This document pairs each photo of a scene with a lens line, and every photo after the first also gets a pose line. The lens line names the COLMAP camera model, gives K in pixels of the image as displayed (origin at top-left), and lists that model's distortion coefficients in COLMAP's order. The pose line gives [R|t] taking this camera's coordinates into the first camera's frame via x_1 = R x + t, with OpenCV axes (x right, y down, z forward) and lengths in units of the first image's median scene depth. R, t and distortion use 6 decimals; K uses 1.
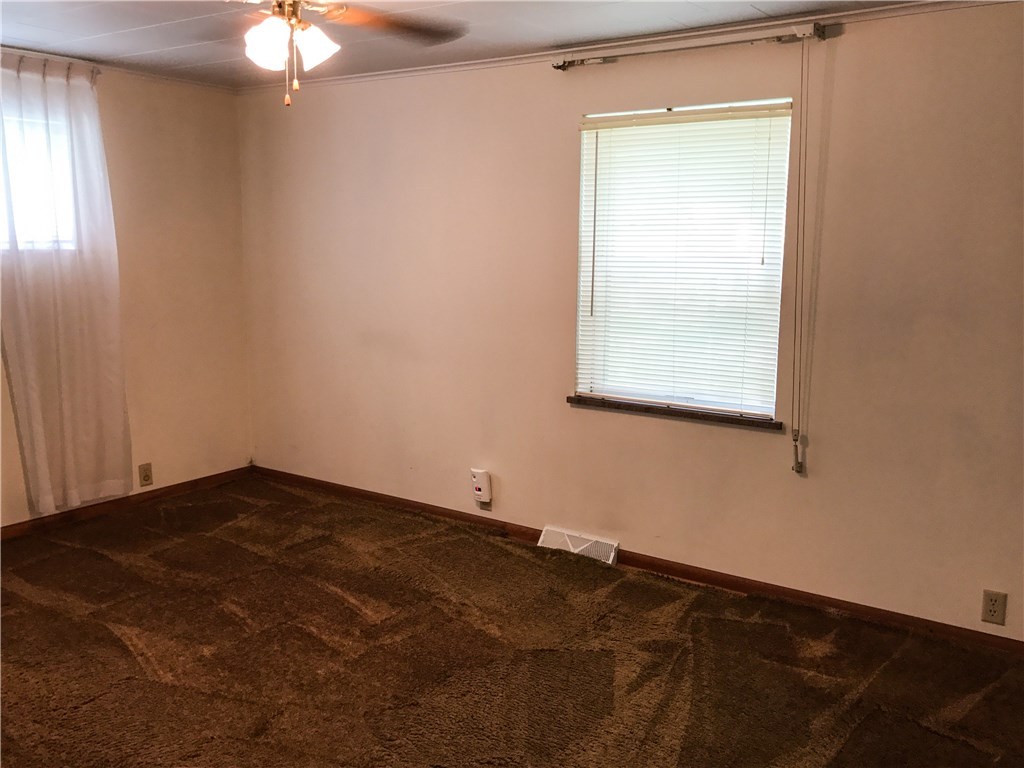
lens RADIAL K [[924.3, 0, 518.0], [0, 924.3, 382.8], [0, 0, 1]] dist [0.035038, -0.020284]
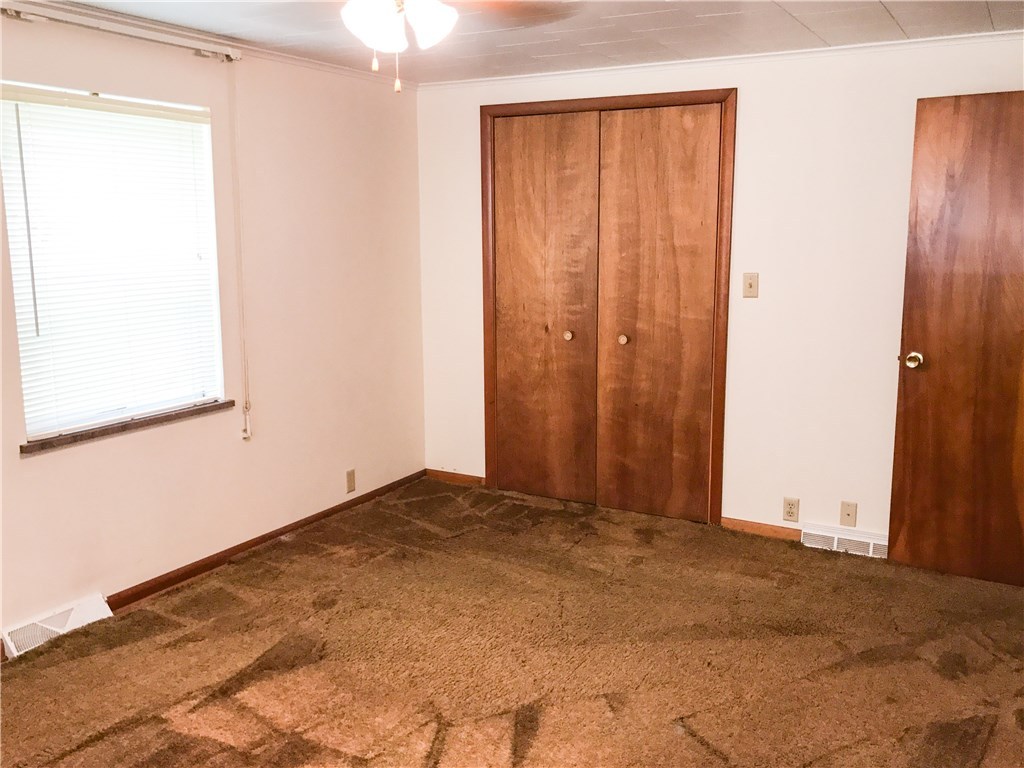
lens RADIAL K [[924.3, 0, 518.0], [0, 924.3, 384.9], [0, 0, 1]] dist [0.035038, -0.020284]
pose [[-0.093406, -0.179608, 0.979294, -0.810468], [0.157970, 0.968461, 0.192688, -0.130307], [-0.983016, 0.172697, -0.062088, 0.700158]]
